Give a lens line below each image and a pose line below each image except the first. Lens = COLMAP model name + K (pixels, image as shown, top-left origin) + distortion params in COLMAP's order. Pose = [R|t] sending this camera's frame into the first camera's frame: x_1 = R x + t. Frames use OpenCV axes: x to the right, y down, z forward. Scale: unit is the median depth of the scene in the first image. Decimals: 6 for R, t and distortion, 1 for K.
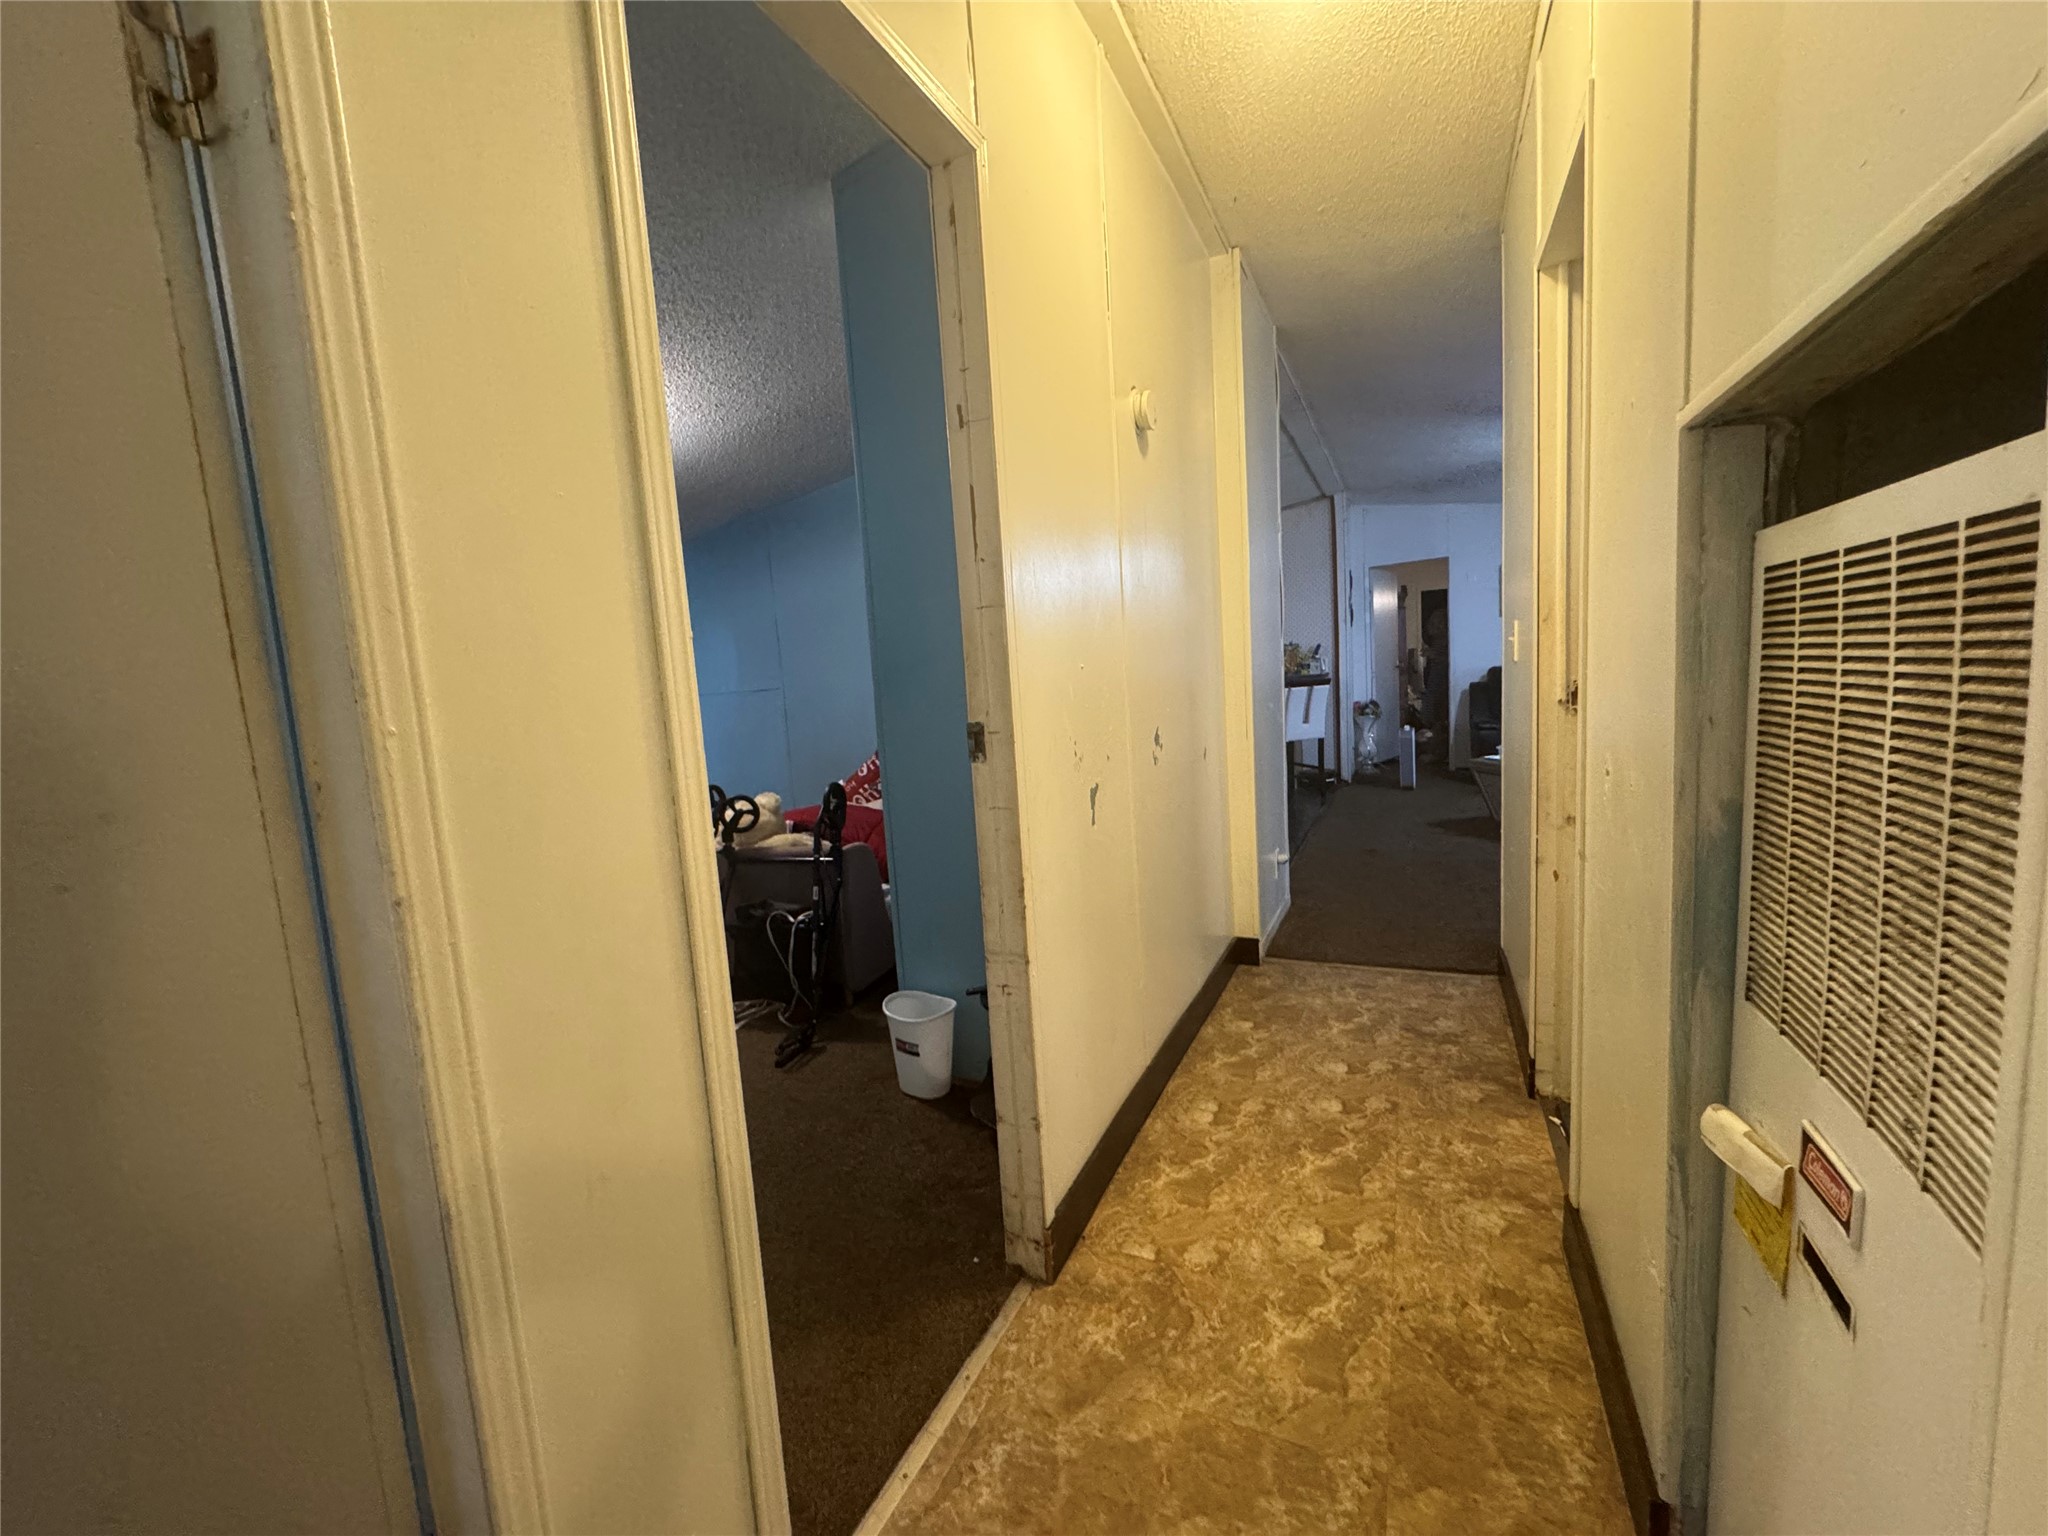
lens RADIAL K [[817.4, 0, 1027.8], [0, 817.4, 769.9], [0, 0, 1]] dist [0.001069, -0.000274]
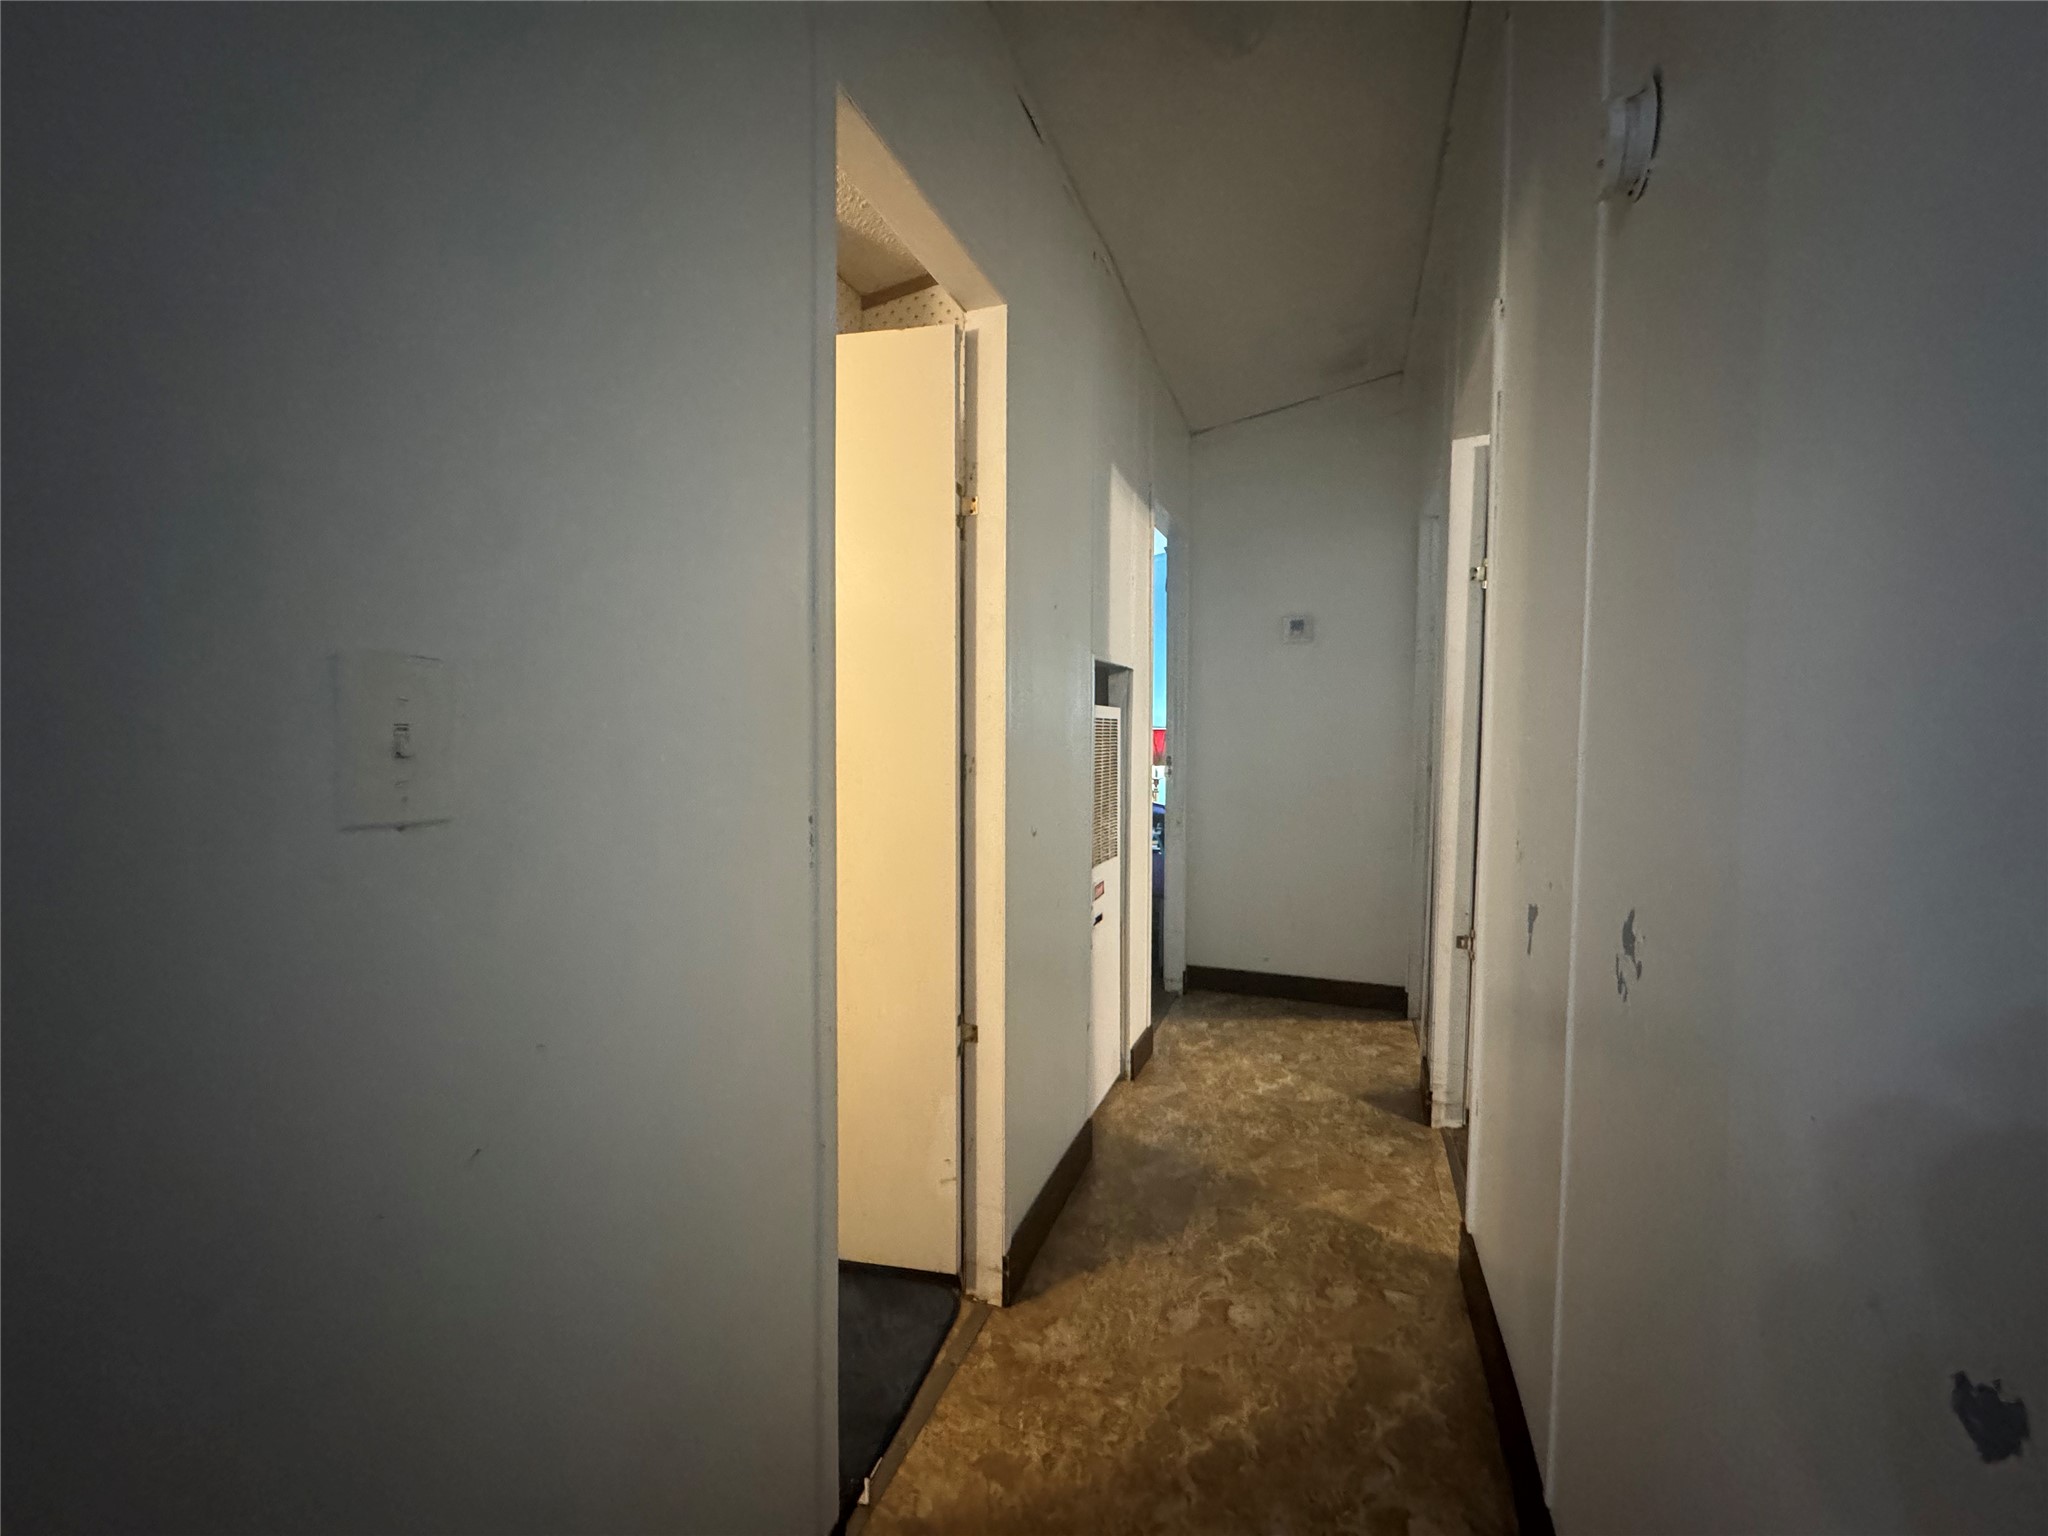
lens RADIAL K [[817.4, 0, 1027.2], [0, 817.4, 770.1], [0, 0, 1]] dist [0.001069, -0.000274]
pose [[-0.994978, 0.061166, -0.079226, 0.560232], [0.047229, 0.984797, 0.167165, -0.232978], [0.088246, 0.162584, -0.982741, 1.607194]]
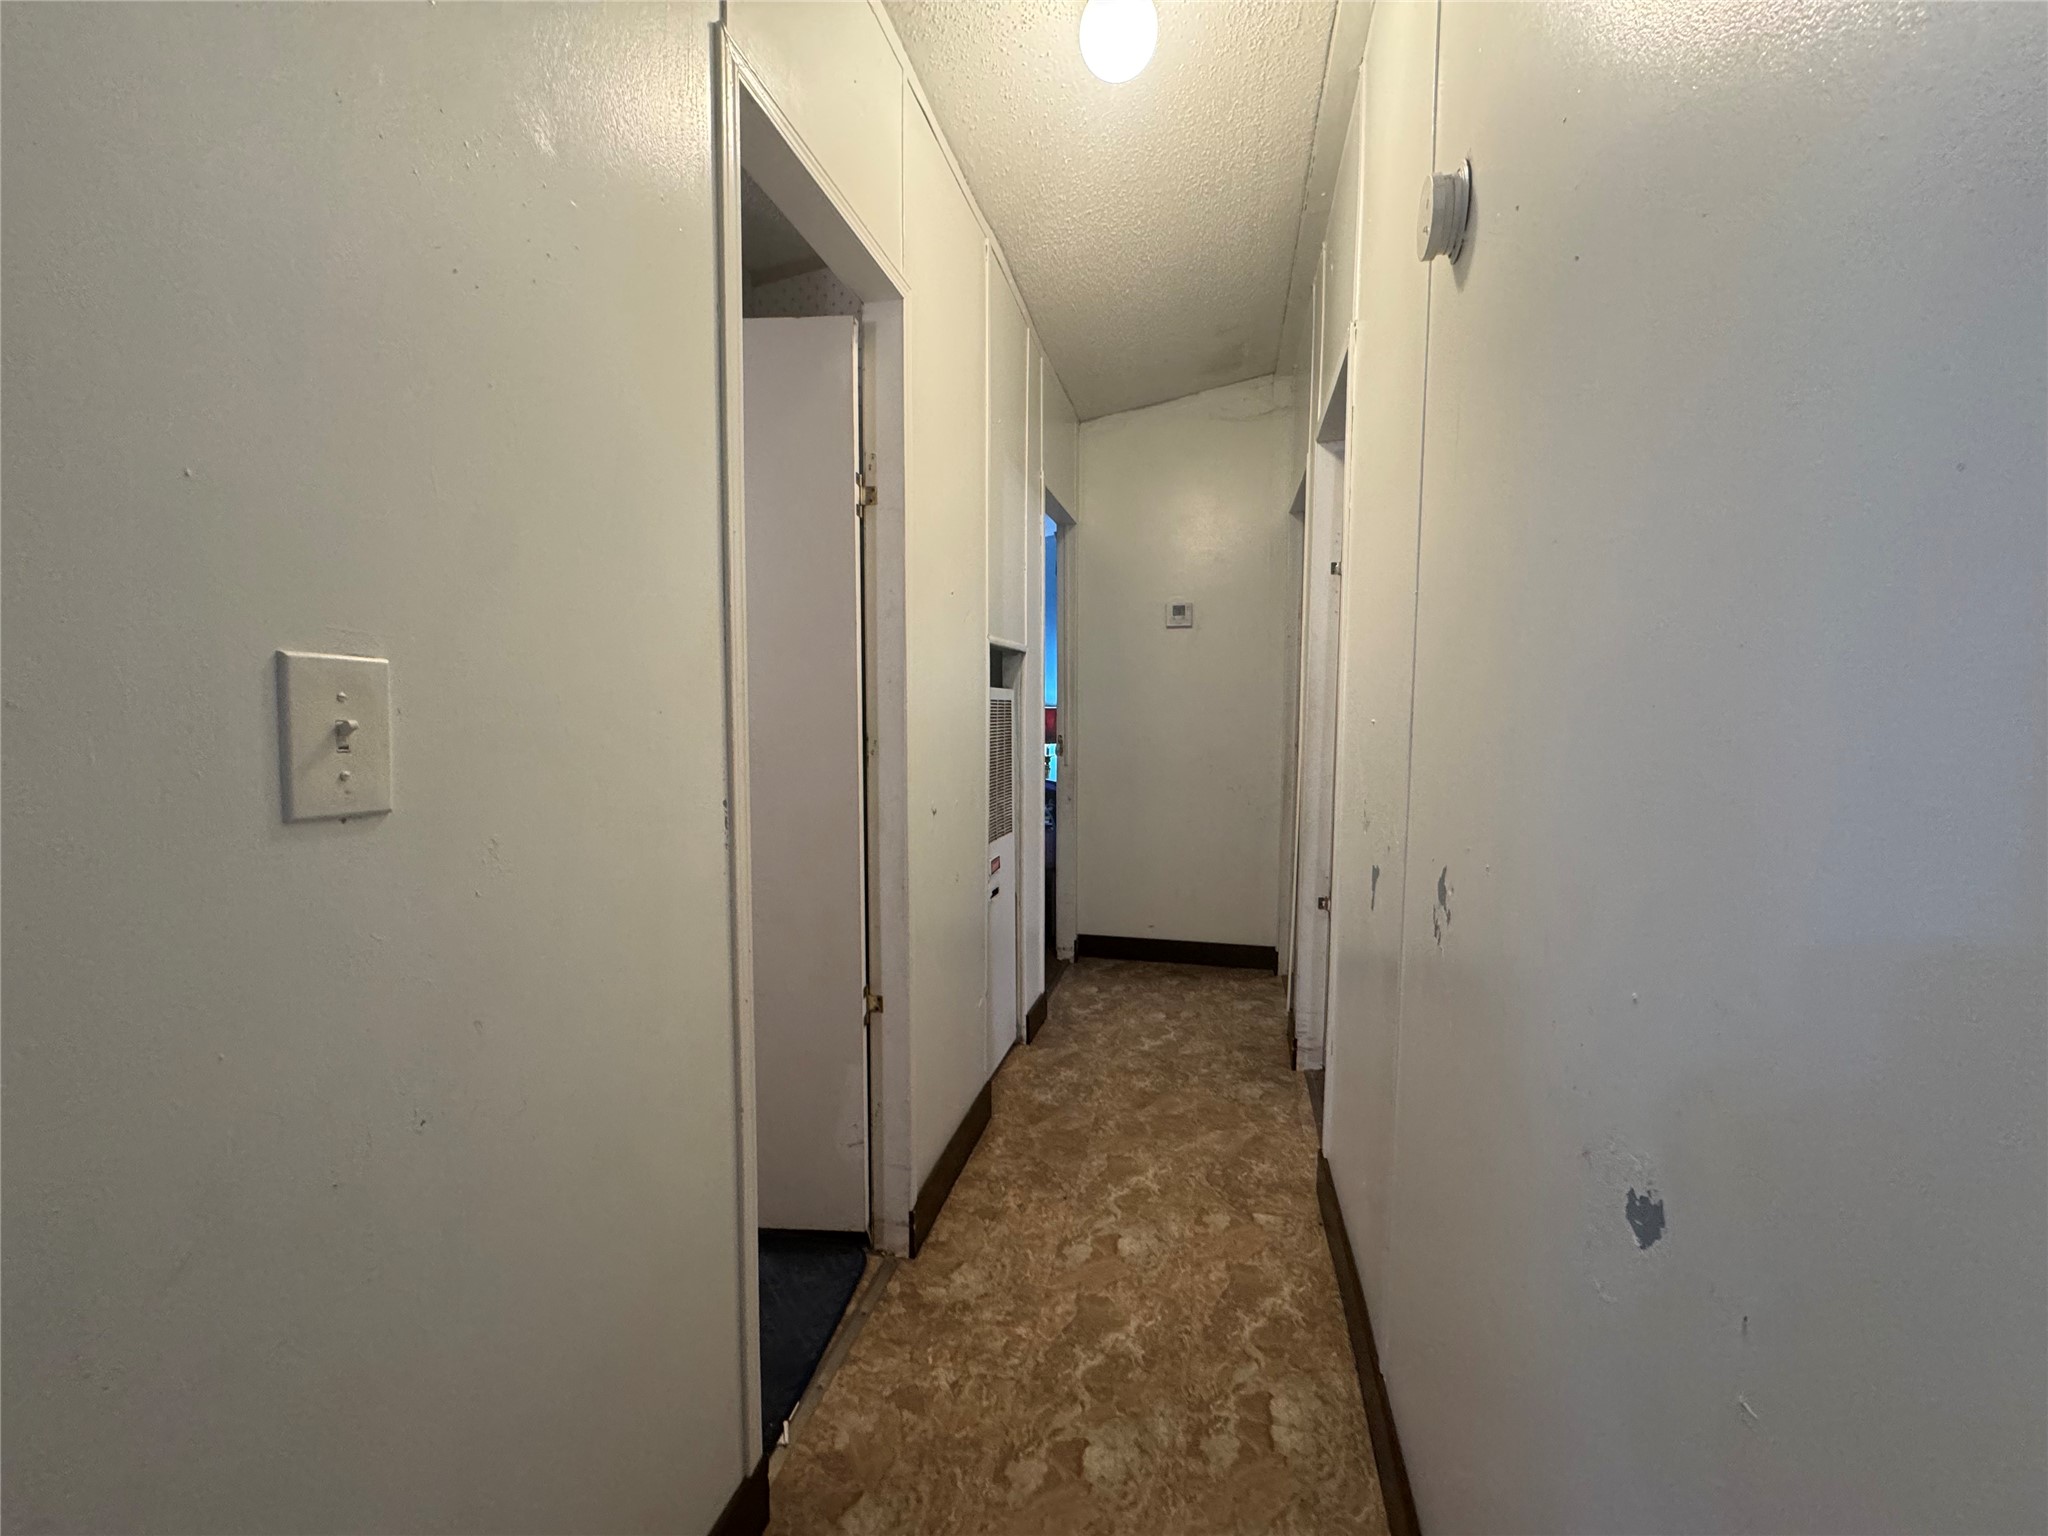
lens RADIAL K [[817.4, 0, 1024.6], [0, 817.4, 769.8], [0, 0, 1]] dist [0.001069, -0.000274]
pose [[-0.975847, 0.074455, -0.205376, 0.574457], [0.032674, 0.979297, 0.199776, -0.246311], [0.215998, 0.188241, -0.958076, 1.652181]]
